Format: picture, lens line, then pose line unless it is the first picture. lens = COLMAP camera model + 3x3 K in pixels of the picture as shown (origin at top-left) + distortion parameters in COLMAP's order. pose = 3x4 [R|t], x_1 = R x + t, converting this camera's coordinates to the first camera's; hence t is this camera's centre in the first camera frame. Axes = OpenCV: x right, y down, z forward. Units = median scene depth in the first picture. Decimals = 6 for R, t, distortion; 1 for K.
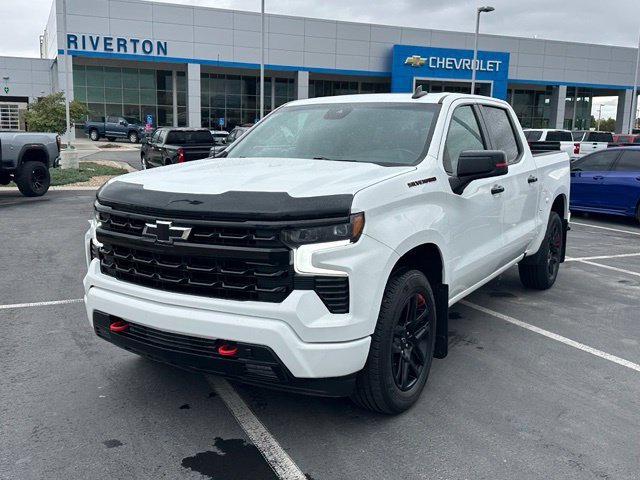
lens RADIAL K [[633.6, 0, 315.4], [0, 633.6, 238.6], [0, 0, 1]] dist [0.190414, -0.390847]
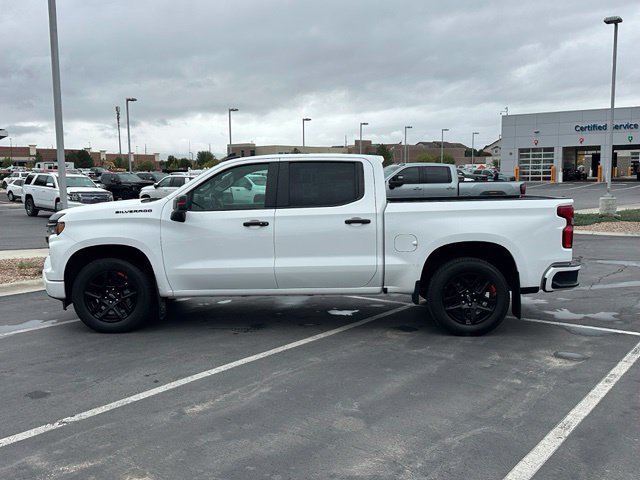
lens RADIAL K [[633.6, 0, 315.4], [0, 633.6, 238.6], [0, 0, 1]] dist [0.190414, -0.390847]
pose [[0.488303, 0.065036, -0.870248, 1.729674], [-0.125053, 0.992142, 0.003977, -0.073219], [0.863668, 0.106885, 0.492599, 0.481257]]
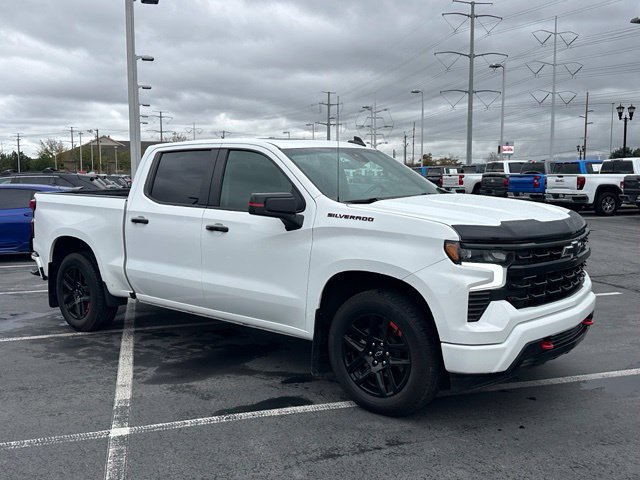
lens RADIAL K [[636.3, 0, 314.9], [0, 636.3, 229.5], [0, 0, 1]] dist [0.169615, -0.313203]
pose [[0.153297, -0.104480, 0.982641, -1.223886], [0.171737, 0.982080, 0.077628, -0.185032], [-0.973142, 0.156856, 0.168493, 0.975377]]
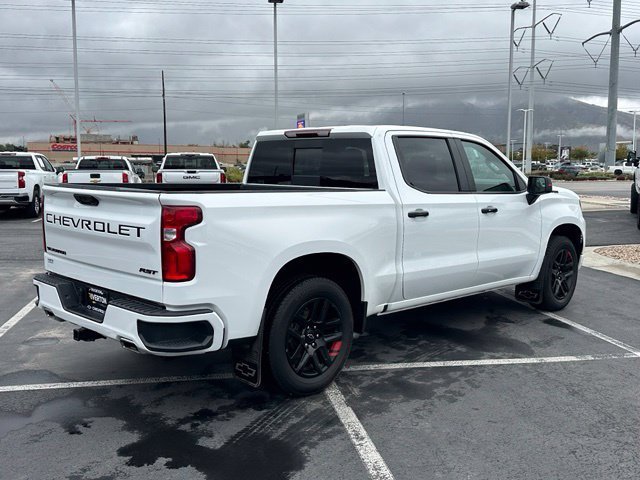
lens RADIAL K [[636.3, 0, 314.9], [0, 636.3, 229.5], [0, 0, 1]] dist [0.169615, -0.313203]
pose [[-0.972200, -0.040211, 0.230675, -0.035566], [0.020191, 0.967078, 0.253677, -0.438138], [-0.233281, 0.251282, -0.939381, 2.724979]]
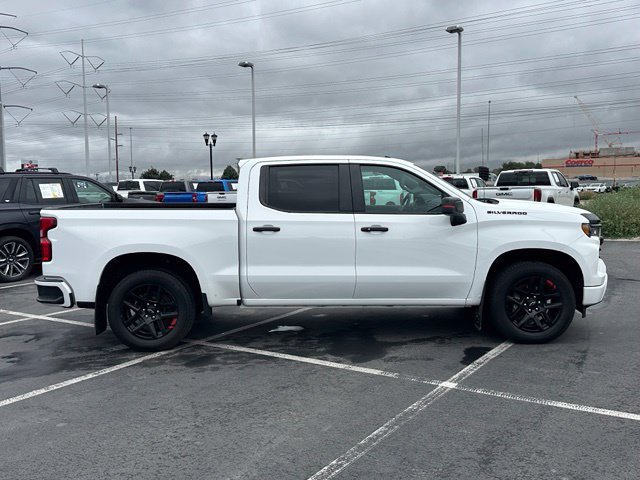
lens RADIAL K [[633.6, 0, 315.4], [0, 633.6, 238.6], [0, 0, 1]] dist [0.190414, -0.390847]
pose [[-0.536956, -0.076245, 0.840158, -1.216969], [0.142156, 0.973488, 0.179198, -0.382340], [-0.831547, 0.215655, -0.511882, 2.208058]]
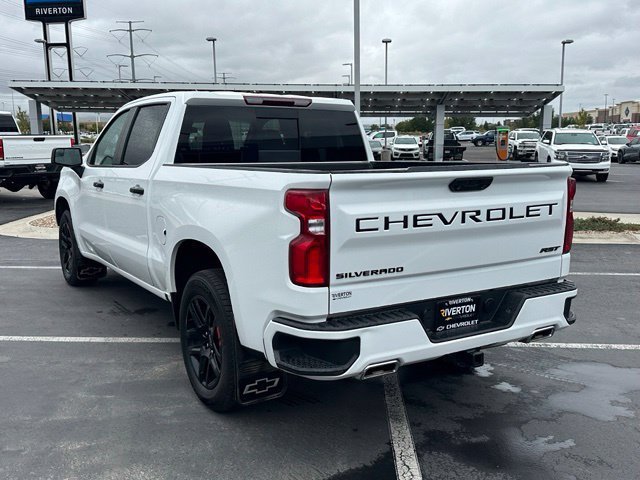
lens RADIAL K [[633.6, 0, 315.4], [0, 633.6, 238.6], [0, 0, 1]] dist [0.190414, -0.390847]
pose [[-0.446860, 0.124406, -0.885912, 1.265528], [-0.143426, 0.967511, 0.208210, -0.308494], [0.883032, 0.220104, -0.414499, 2.040653]]
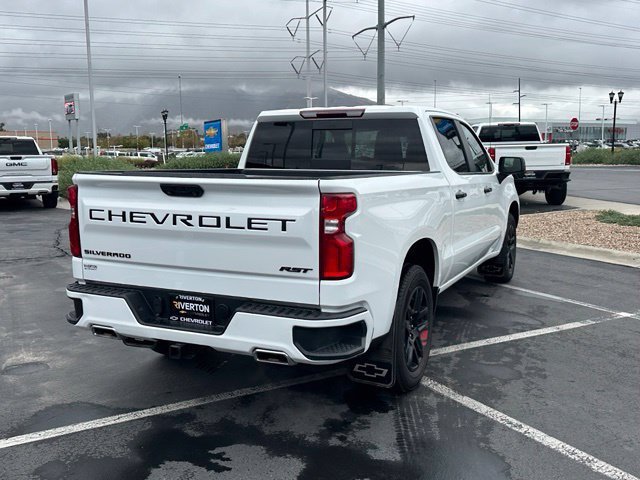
lens RADIAL K [[636.3, 0, 314.9], [0, 636.3, 229.5], [0, 0, 1]] dist [0.169615, -0.313203]
pose [[-0.994172, 0.004759, -0.107698, 0.446045], [-0.025138, 0.961251, 0.274527, -0.418995], [0.104831, 0.275635, -0.955529, 2.679220]]
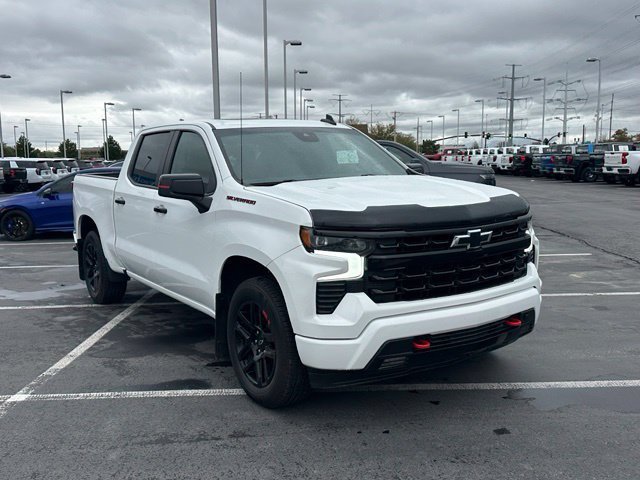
lens RADIAL K [[637.2, 0, 314.4], [0, 637.2, 240.4], [0, 0, 1]] dist [0.189783, -0.400443]
pose [[0.417213, -0.141539, 0.897719, -1.056641], [0.173031, 0.982100, 0.074427, -0.109067], [-0.892185, 0.124281, 0.434236, 0.573090]]
